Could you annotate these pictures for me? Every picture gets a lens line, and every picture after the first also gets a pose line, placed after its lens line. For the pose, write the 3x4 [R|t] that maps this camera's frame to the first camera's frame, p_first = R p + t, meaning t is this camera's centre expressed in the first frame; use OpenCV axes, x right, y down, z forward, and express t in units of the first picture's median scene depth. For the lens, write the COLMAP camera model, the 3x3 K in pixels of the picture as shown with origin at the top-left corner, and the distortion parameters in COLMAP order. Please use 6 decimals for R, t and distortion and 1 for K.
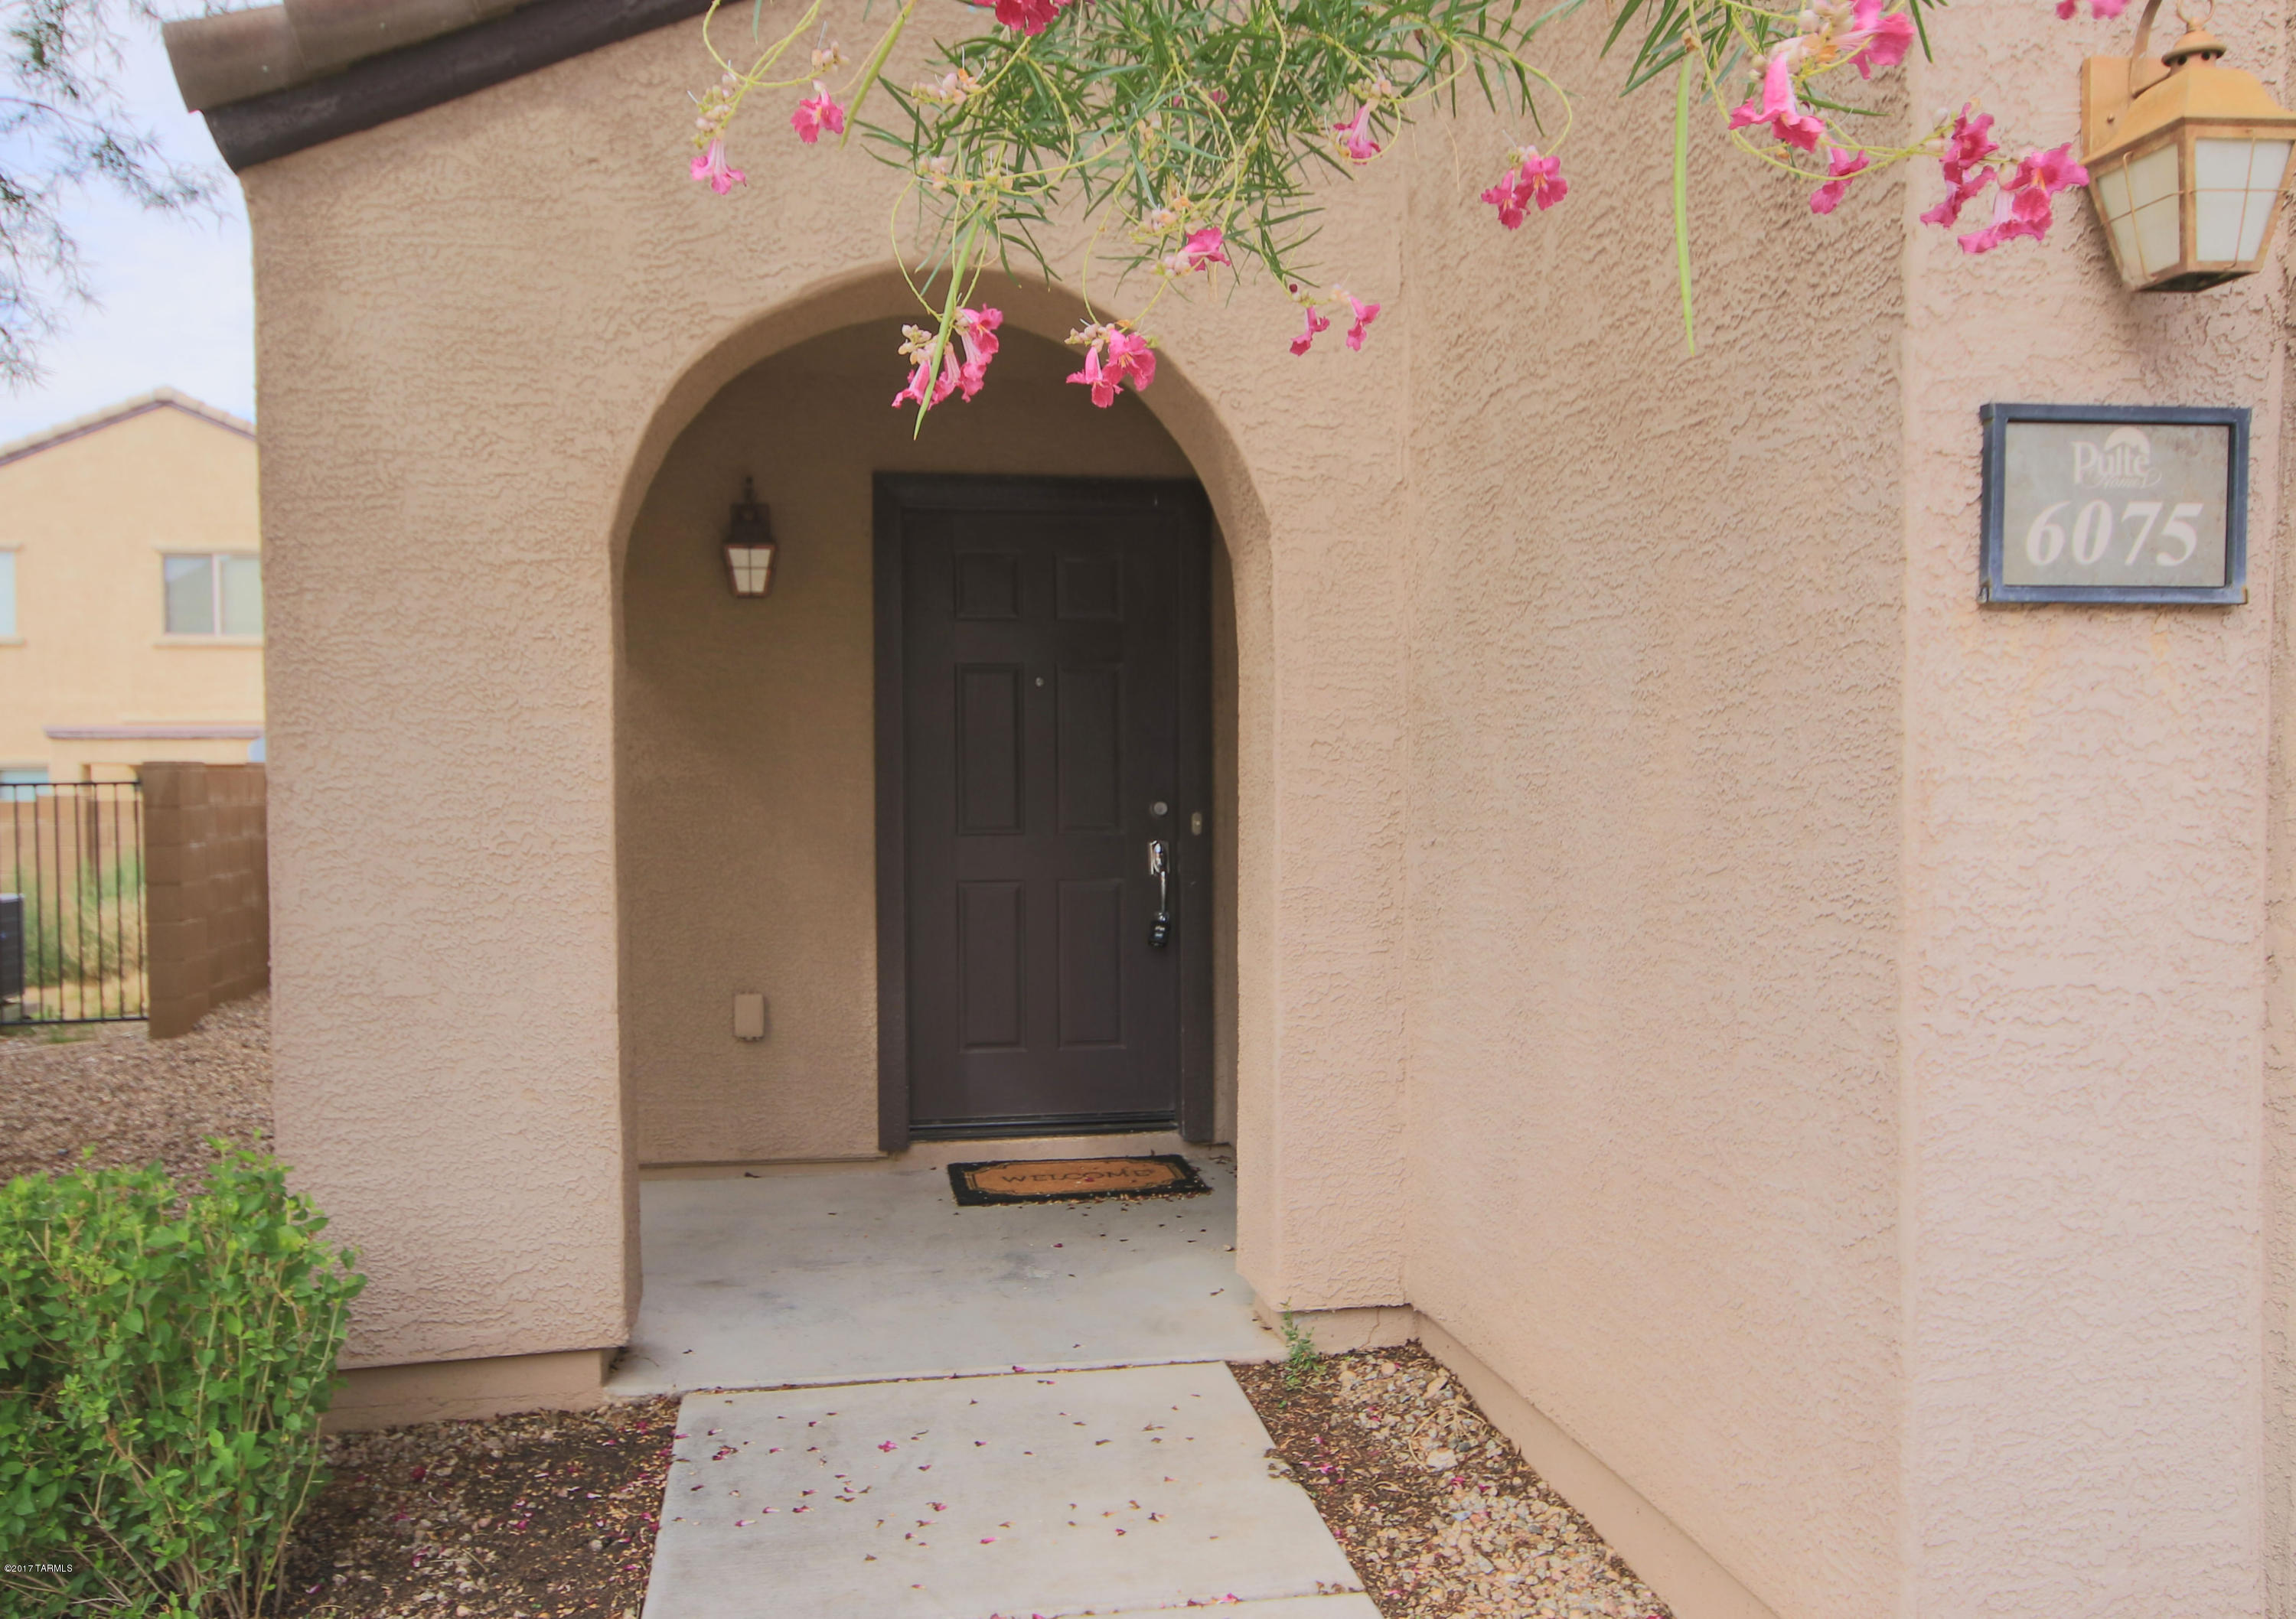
lens RADIAL K [[1548.7, 0, 1149.3], [0, 1548.7, 818.4], [0, 0, 1]] dist [0.020883, 0.001481]
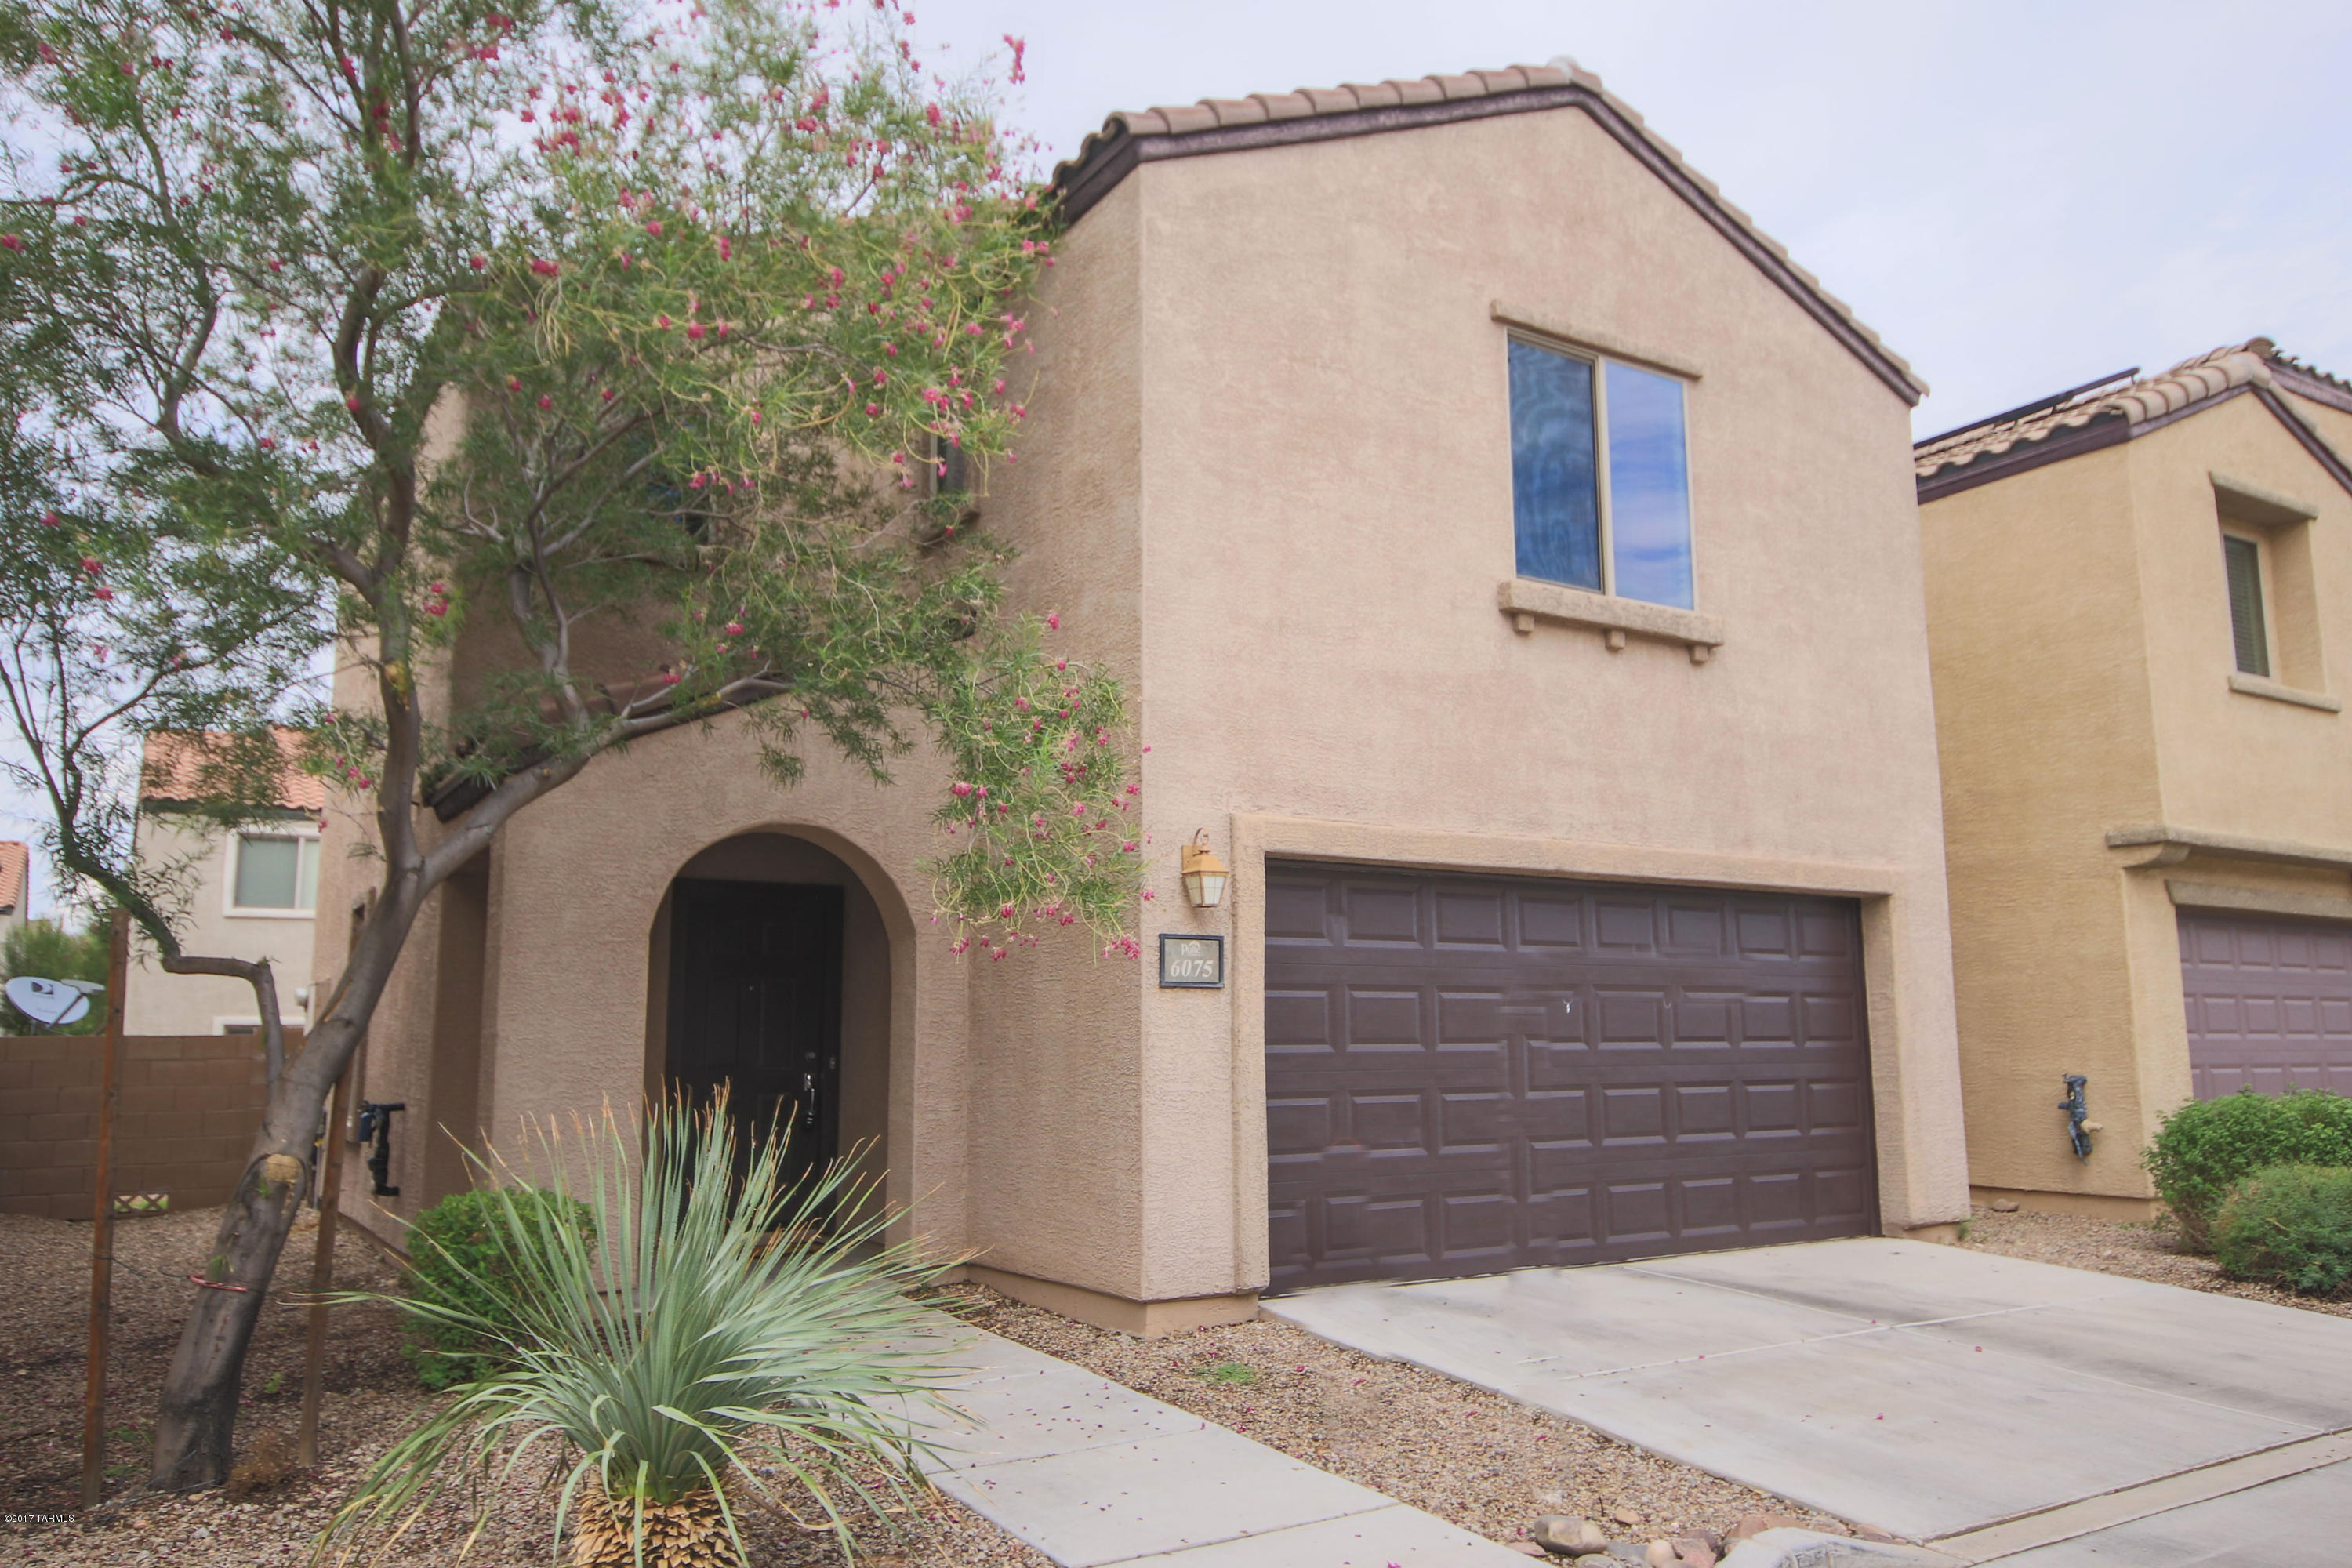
lens RADIAL K [[1665.3, 0, 1176.0], [0, 1665.3, 784.0], [0, 0, 1]] dist [0.000073, 0.000113]
pose [[0.910486, 0.066478, 0.408161, -1.076808], [0.011821, 0.982407, -0.186376, 0.127905], [-0.413371, 0.174518, 0.893682, -2.628879]]
